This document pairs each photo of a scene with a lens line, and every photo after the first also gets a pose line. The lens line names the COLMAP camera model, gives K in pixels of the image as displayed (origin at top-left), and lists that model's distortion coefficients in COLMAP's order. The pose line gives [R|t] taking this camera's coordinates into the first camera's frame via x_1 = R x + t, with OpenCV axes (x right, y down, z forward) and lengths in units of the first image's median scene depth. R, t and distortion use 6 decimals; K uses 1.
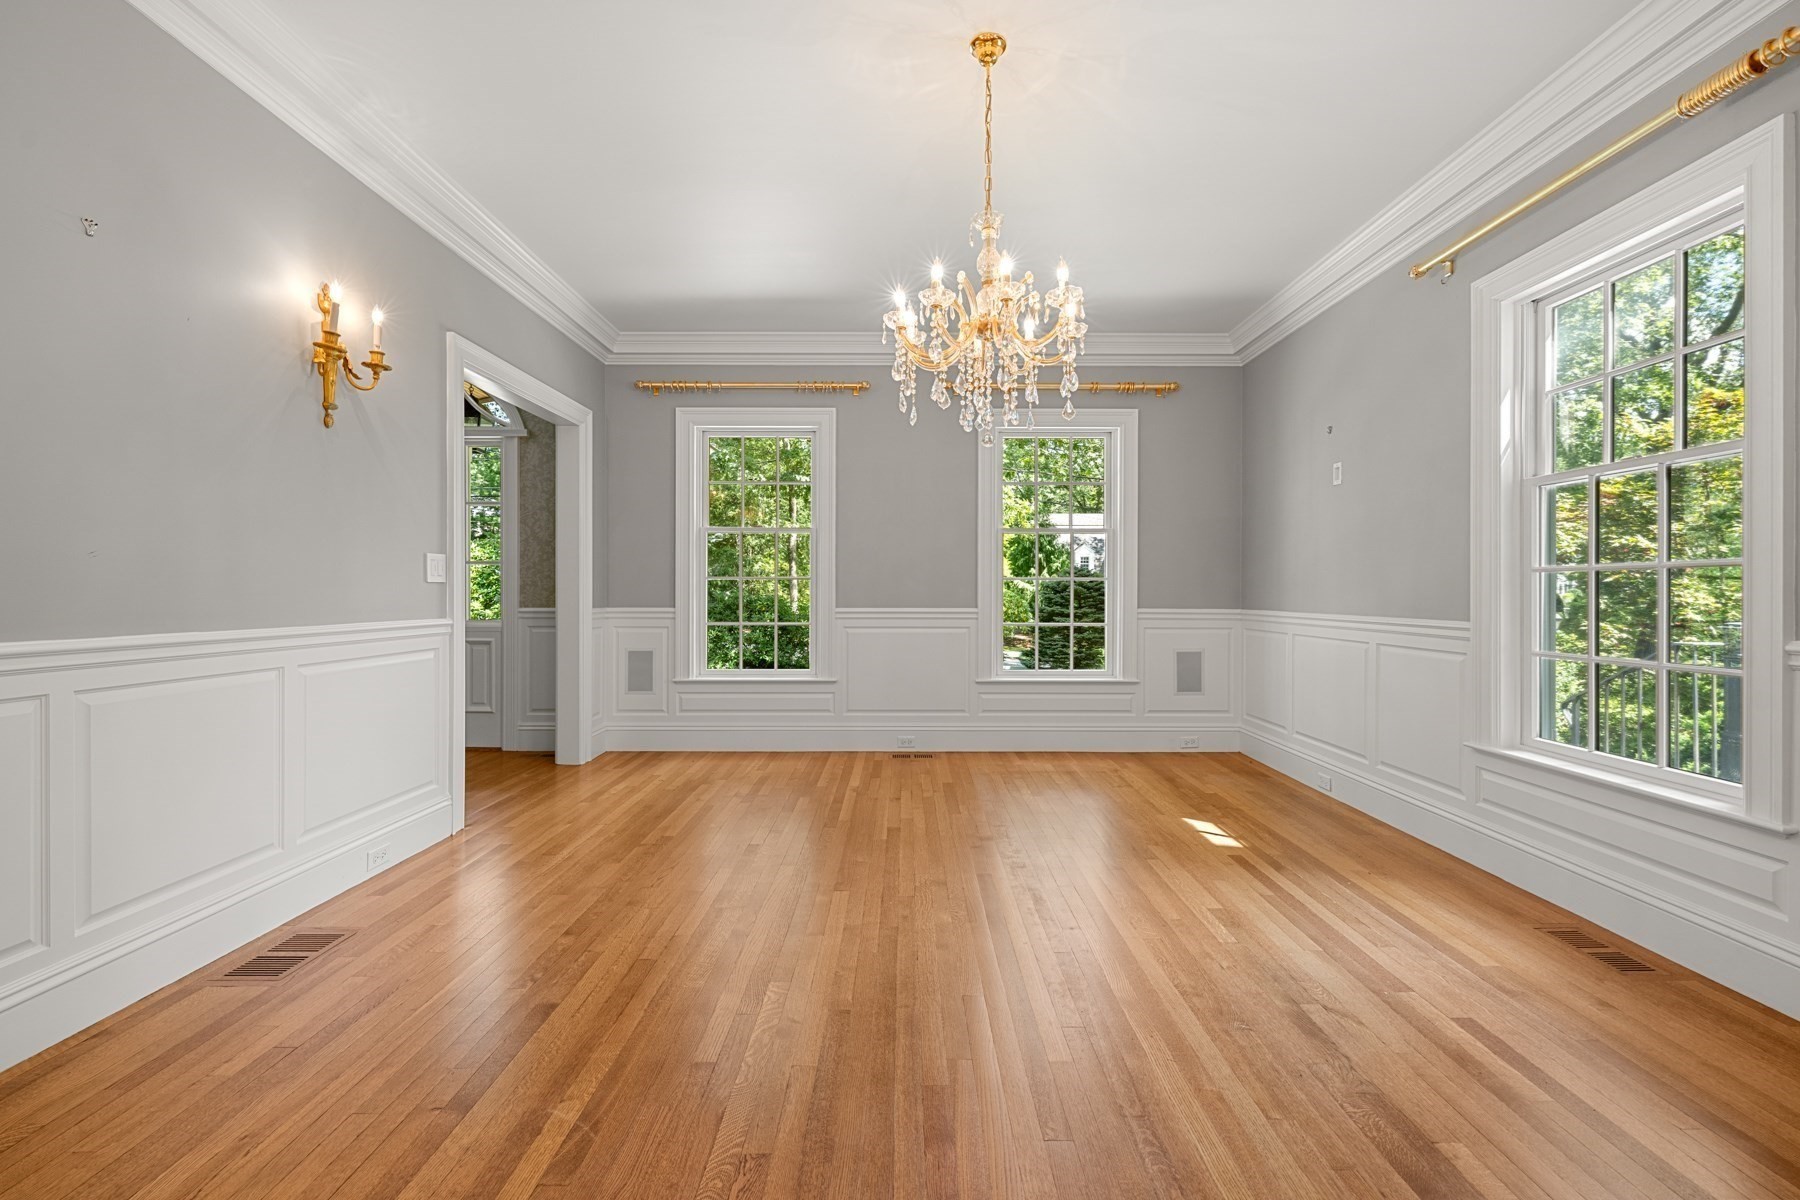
lens RADIAL K [[742.7, 0, 898.9], [0, 742.7, 596.7], [0, 0, 1]] dist [-0.002116, -0.000078]
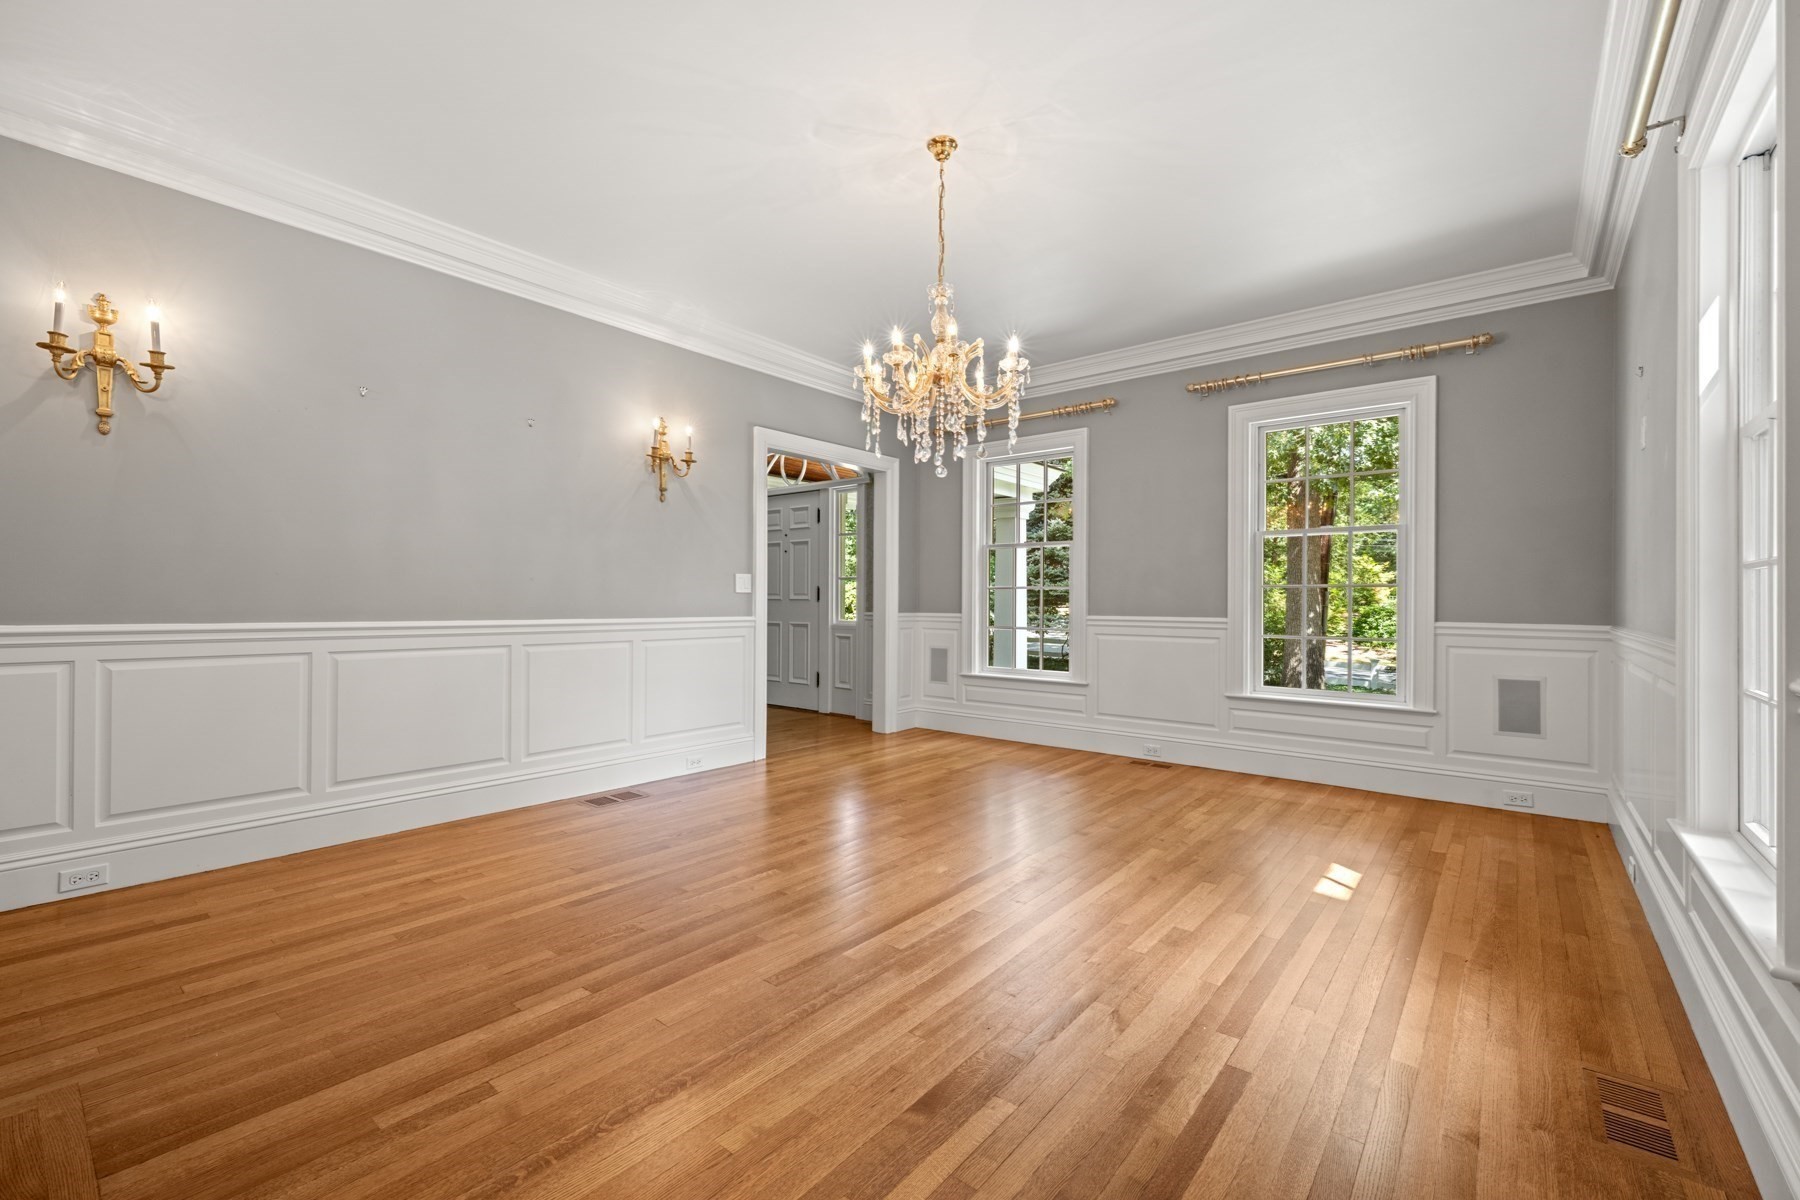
lens RADIAL K [[742.7, 0, 916.8], [0, 742.7, 602.1], [0, 0, 1]] dist [-0.002116, -0.000078]
pose [[0.782587, 0.003308, -0.622533, 0.675430], [-0.007877, 0.999958, -0.004588, 0.004659], [0.622492, 0.008494, 0.782580, 0.029366]]
